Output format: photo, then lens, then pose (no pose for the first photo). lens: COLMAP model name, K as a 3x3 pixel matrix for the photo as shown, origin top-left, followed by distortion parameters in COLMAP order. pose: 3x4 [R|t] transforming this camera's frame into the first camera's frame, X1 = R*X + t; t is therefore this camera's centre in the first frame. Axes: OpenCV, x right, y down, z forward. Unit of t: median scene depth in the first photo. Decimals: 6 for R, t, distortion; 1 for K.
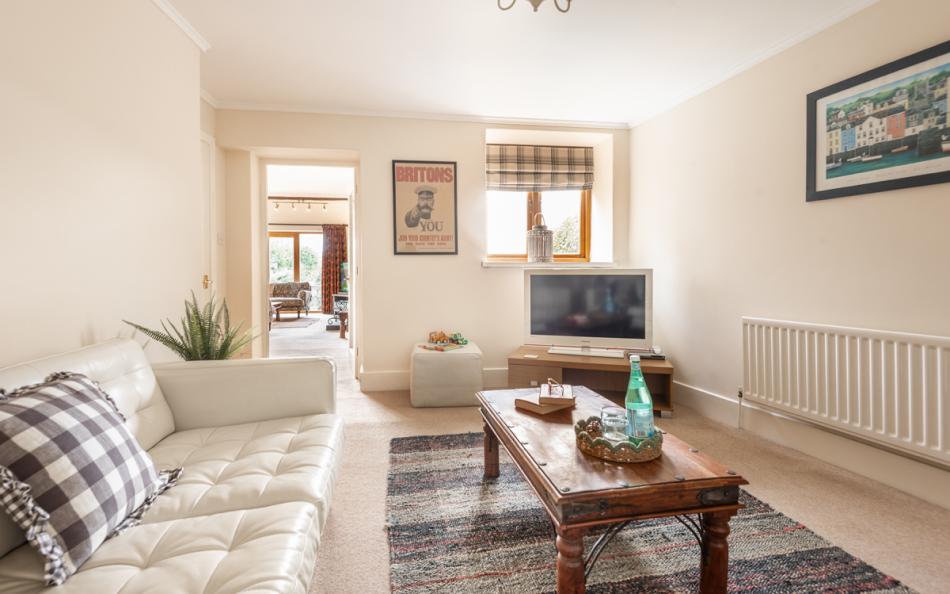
lens RADIAL K [[542.5, 0, 480.0], [0, 542.5, 272.2], [0, 0, 1]] dist [0.046941, -0.026495]
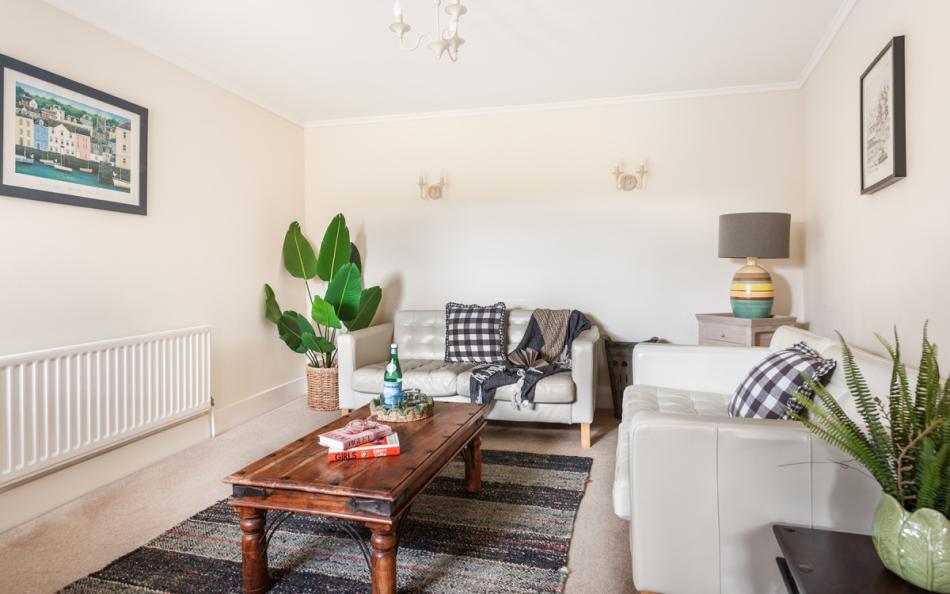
lens RADIAL K [[542.5, 0, 480.0], [0, 542.5, 272.2], [0, 0, 1]] dist [0.046941, -0.026495]
pose [[-0.888274, 0.017217, 0.458990, -0.367846], [0.014254, 0.999849, -0.009920, -0.005599], [-0.459092, -0.002269, -0.888386, 1.497042]]
